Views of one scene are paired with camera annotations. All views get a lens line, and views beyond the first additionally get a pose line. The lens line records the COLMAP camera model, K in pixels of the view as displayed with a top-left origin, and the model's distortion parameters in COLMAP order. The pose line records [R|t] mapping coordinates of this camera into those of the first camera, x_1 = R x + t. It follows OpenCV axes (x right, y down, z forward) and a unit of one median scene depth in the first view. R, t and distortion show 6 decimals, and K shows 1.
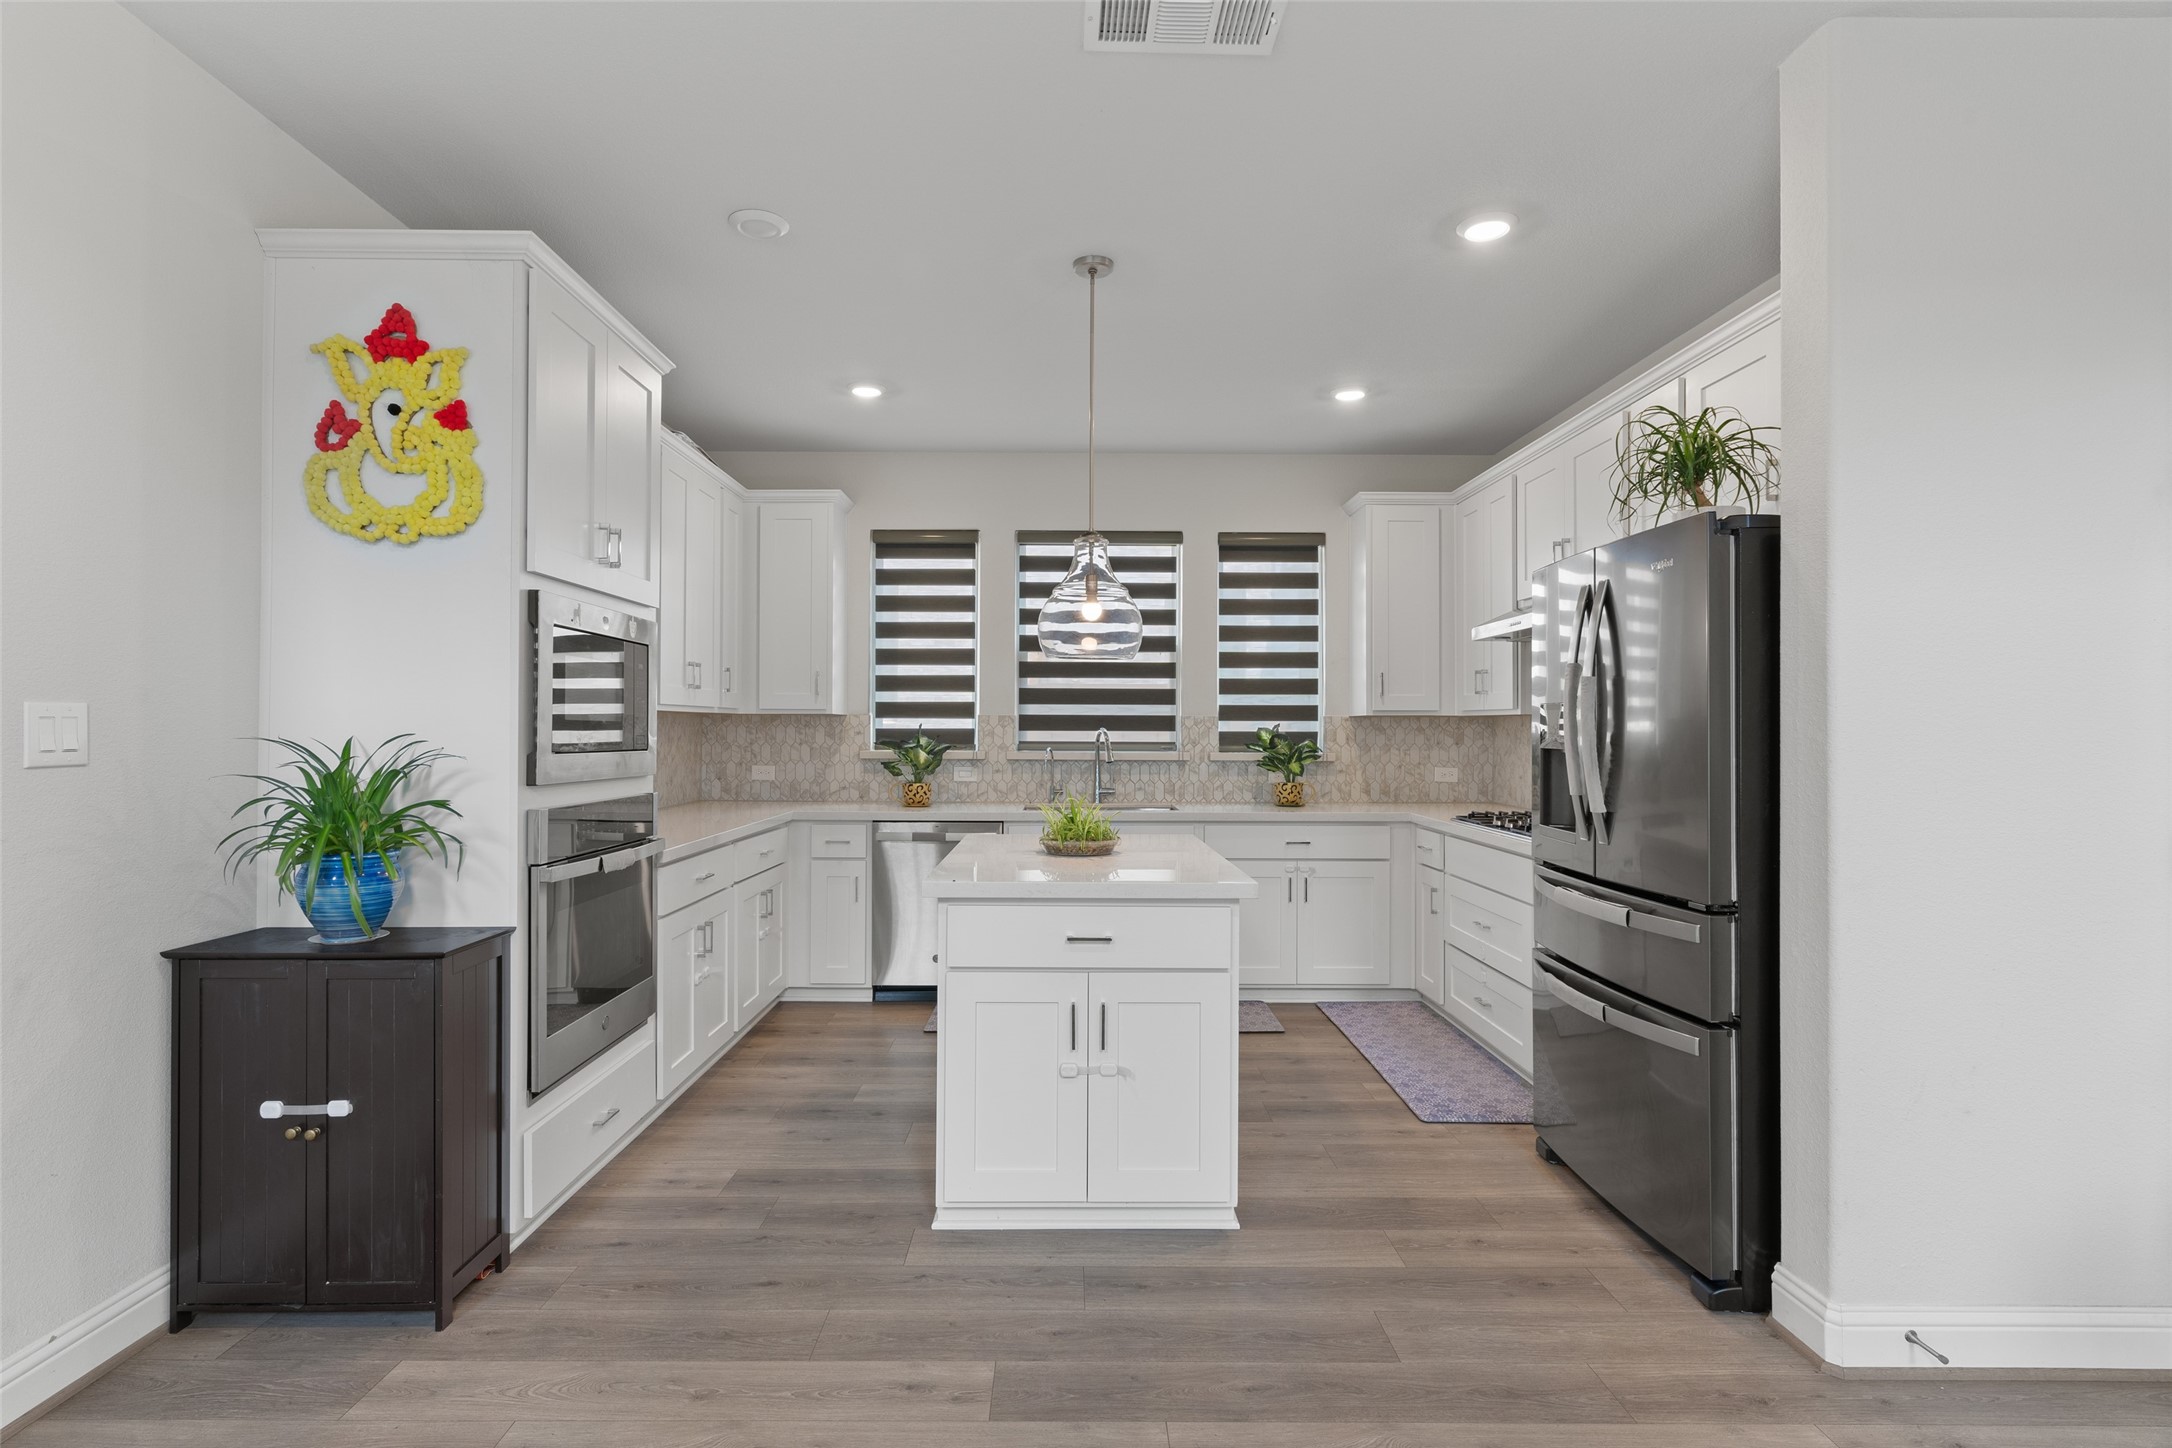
lens RADIAL K [[1071.7, 0, 1062.8], [0, 1071.7, 726.9], [0, 0, 1]] dist [0.000597, 0.000004]
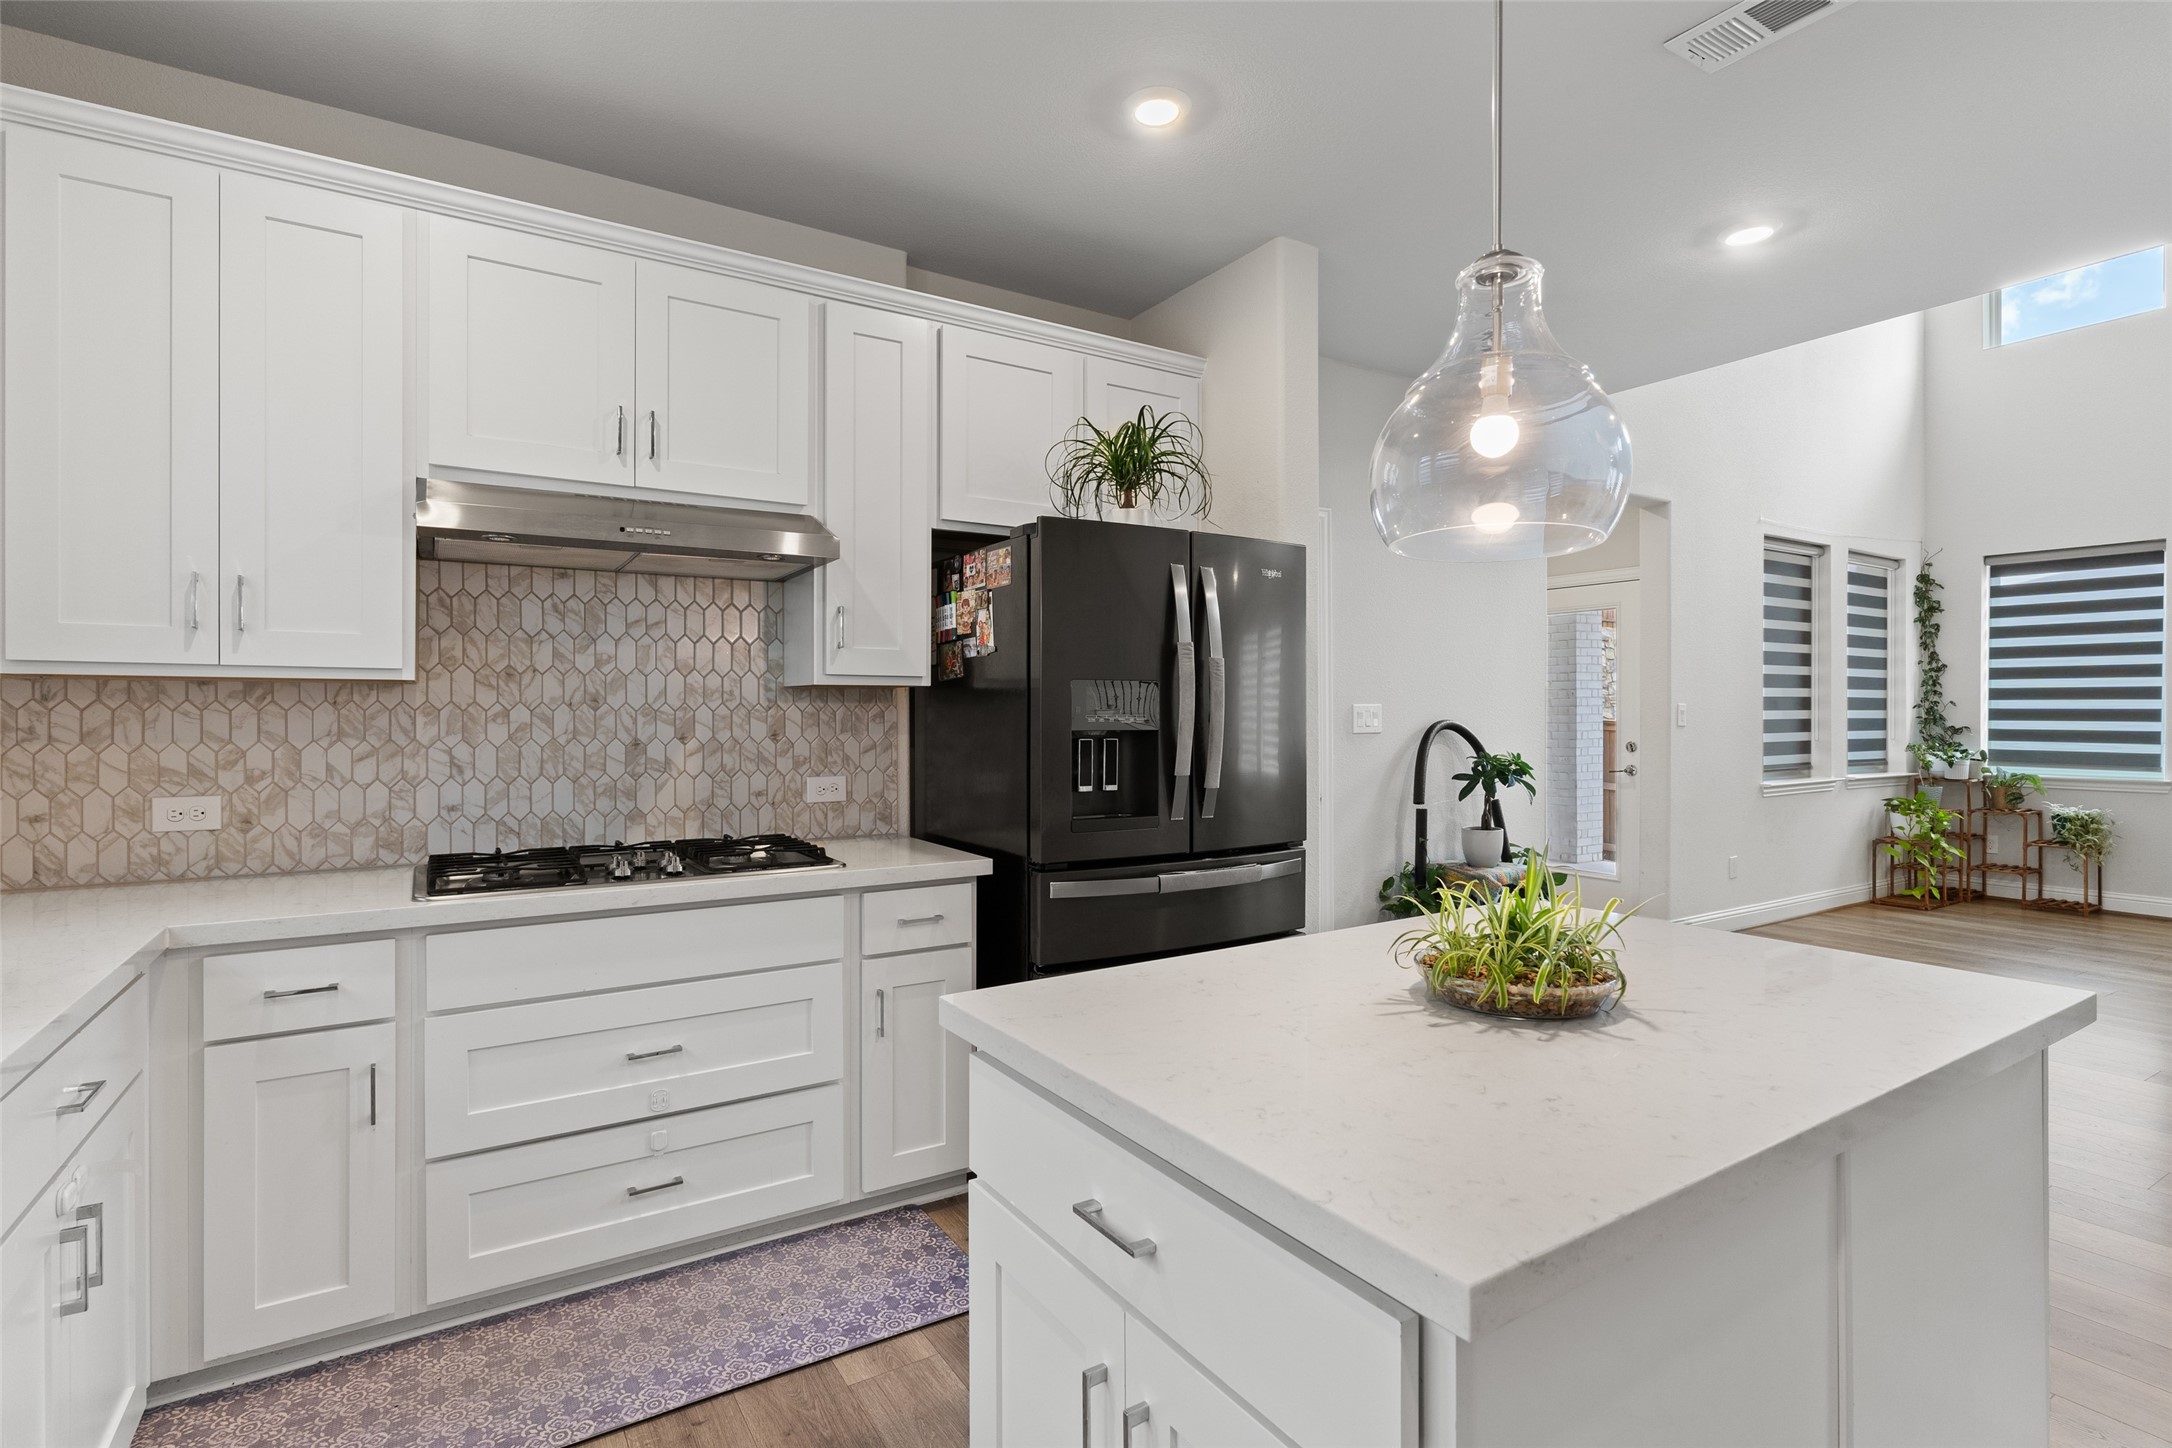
lens RADIAL K [[1044.6, 0, 1075.9], [0, 1044.6, 720.2], [0, 0, 1]] dist [0.015954, 0.000019]
pose [[-0.523394, -0.008158, 0.852052, -0.152928], [-0.002439, 0.999964, 0.008076, 0.002439], [-0.852088, 0.002149, -0.523395, 0.836484]]
